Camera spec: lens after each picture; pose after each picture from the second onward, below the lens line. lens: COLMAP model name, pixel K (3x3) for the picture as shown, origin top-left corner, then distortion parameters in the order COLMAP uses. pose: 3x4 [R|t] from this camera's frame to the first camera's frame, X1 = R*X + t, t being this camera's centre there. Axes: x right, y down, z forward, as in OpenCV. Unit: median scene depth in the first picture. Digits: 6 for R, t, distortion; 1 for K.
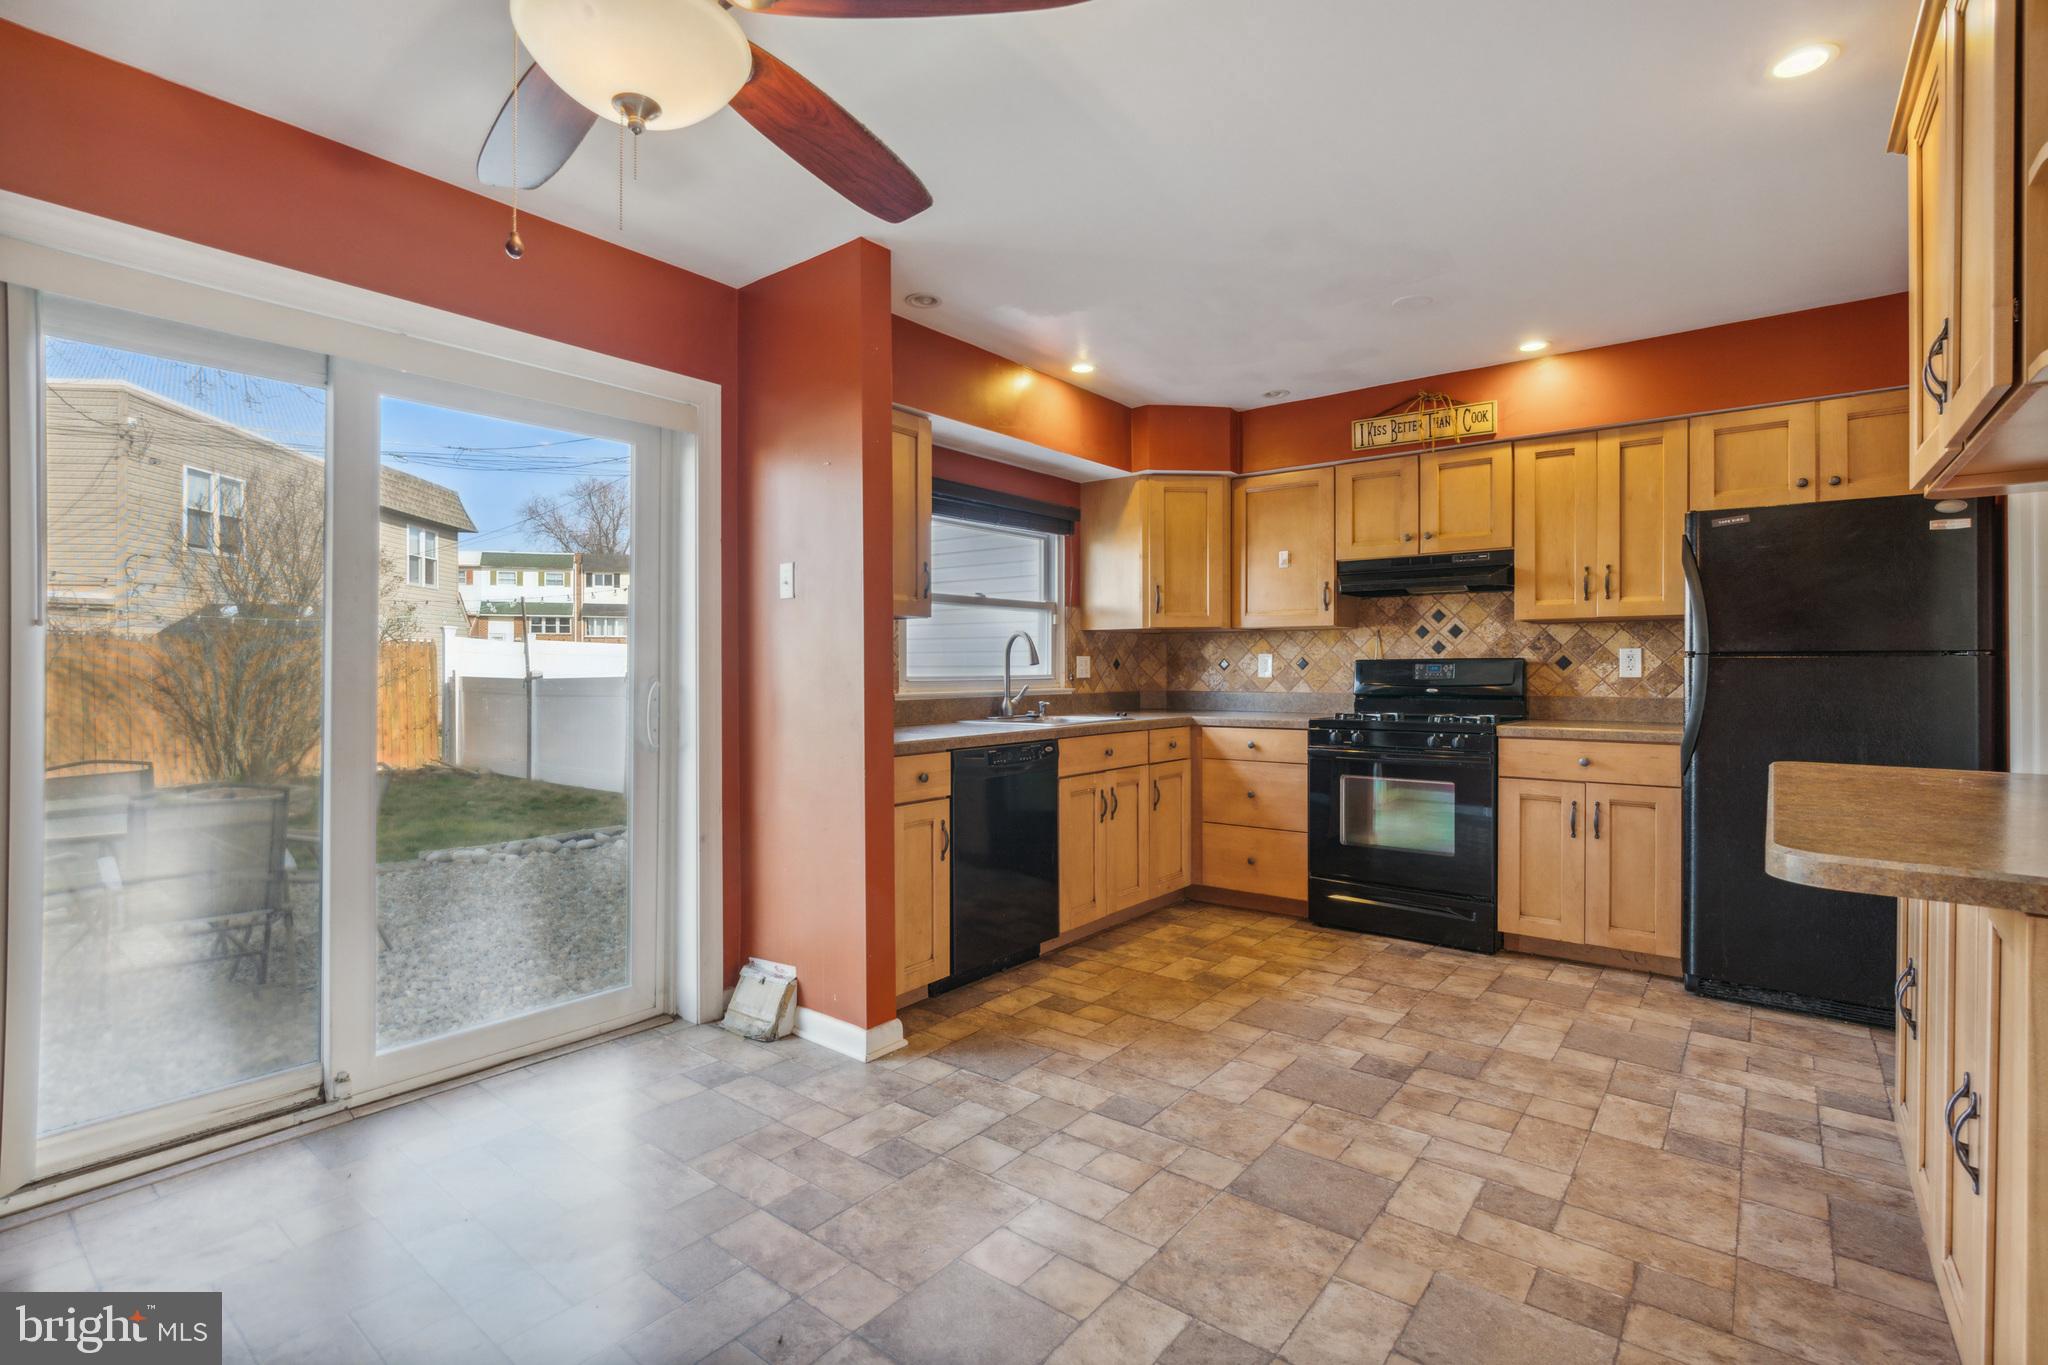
lens RADIAL K [[934.8, 0, 1027.5], [0, 934.8, 672.3], [0, 0, 1]] dist [-0.015282, 0.006272]
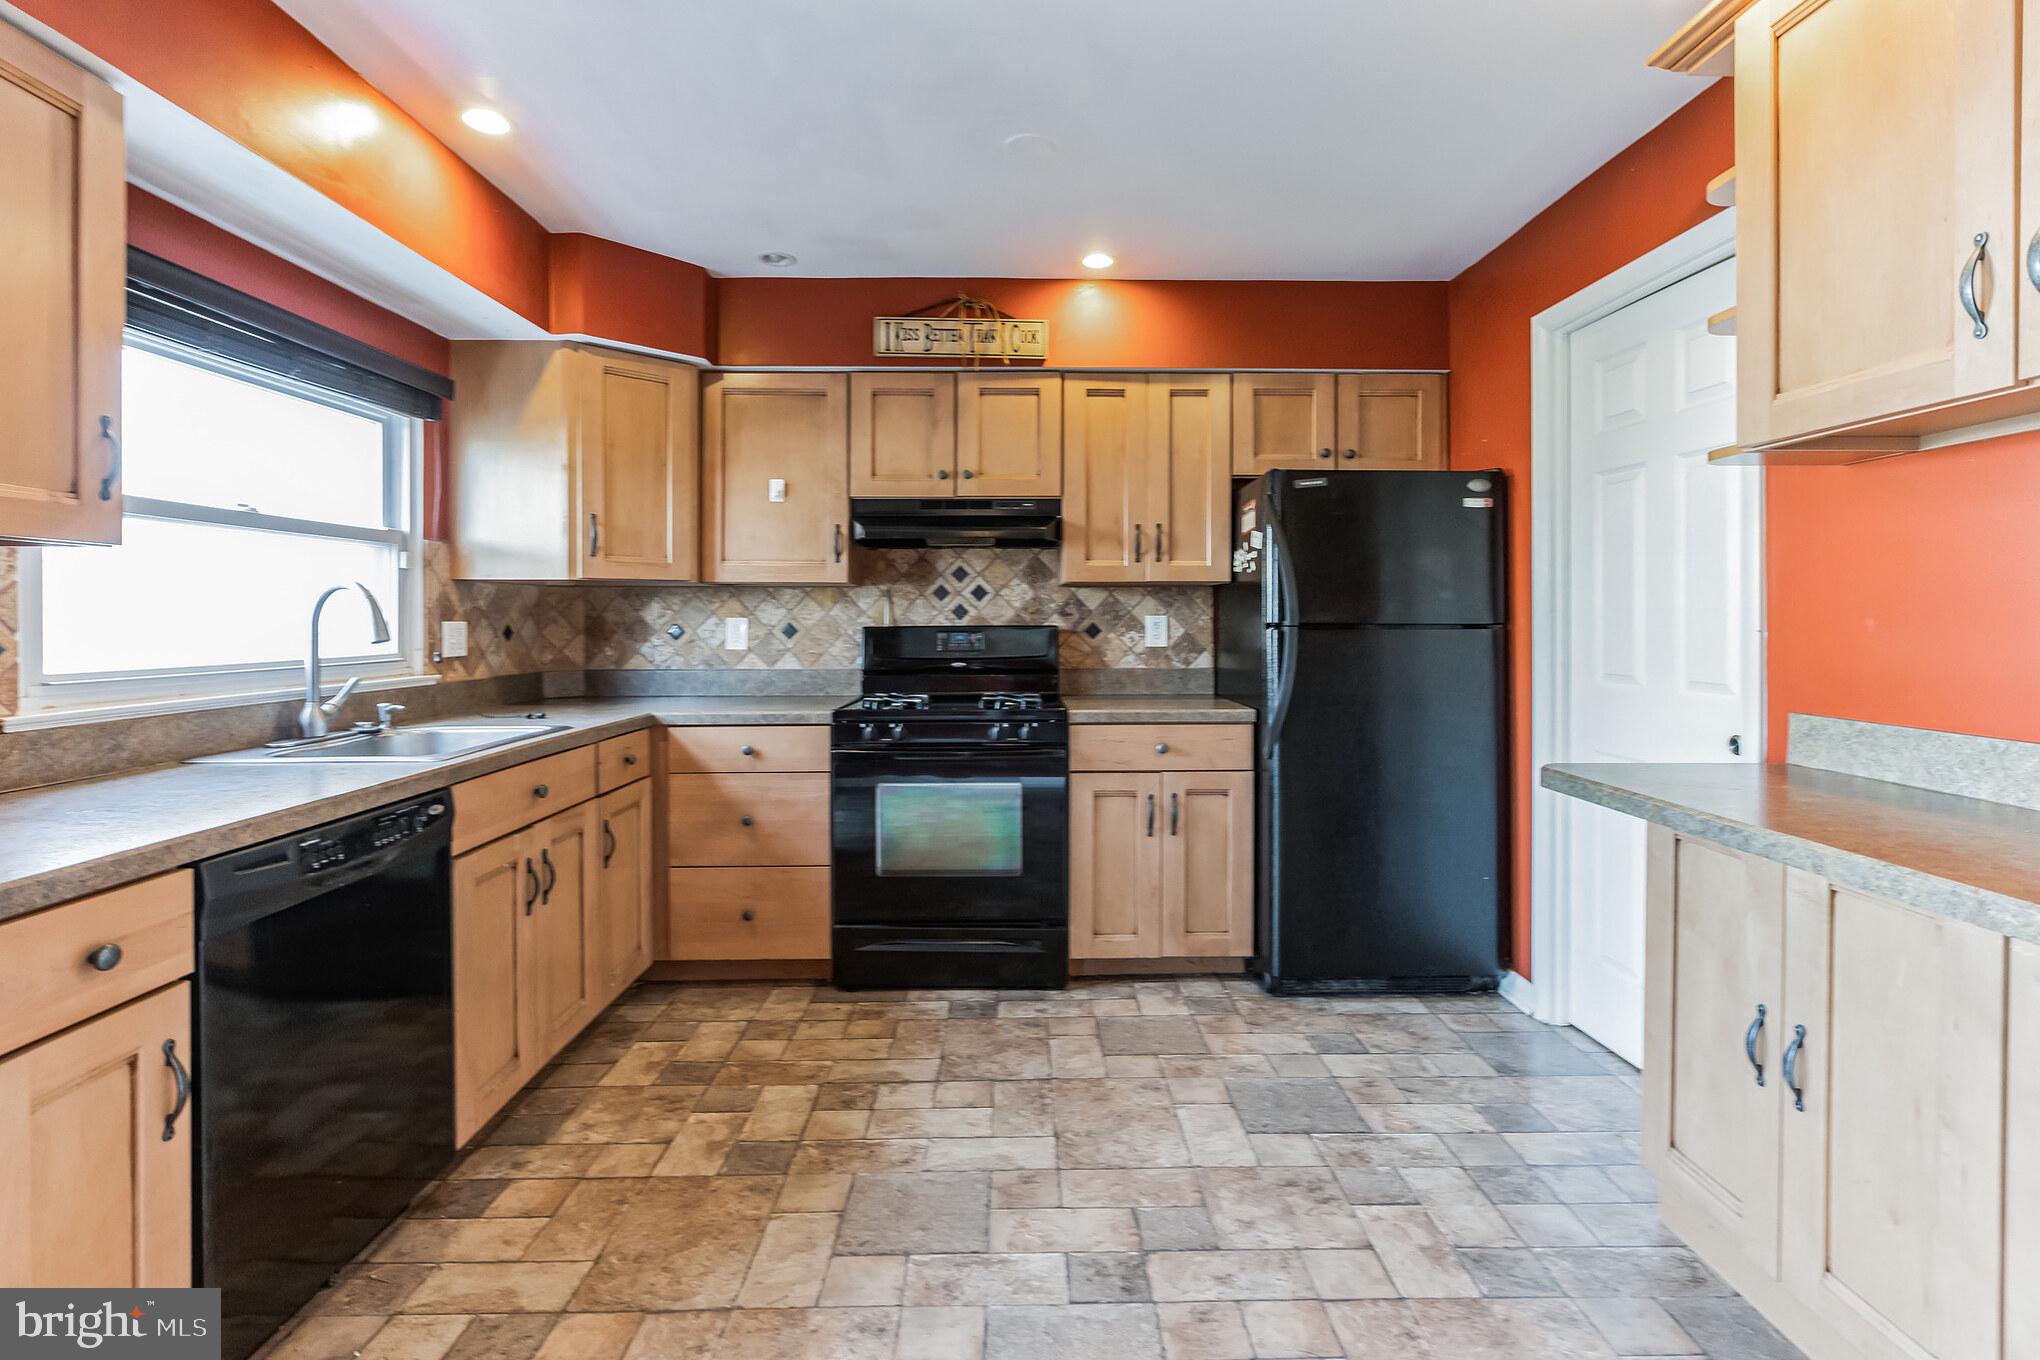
lens RADIAL K [[927.5, 0, 1018.8], [0, 927.5, 622.0], [0, 0, 1]] dist [-0.009661, 0.000727]
pose [[0.777026, -0.001517, 0.629466, -0.041938], [0.003620, 0.999991, -0.002058, -0.017081], [-0.629458, 0.003878, 0.777025, 0.349857]]
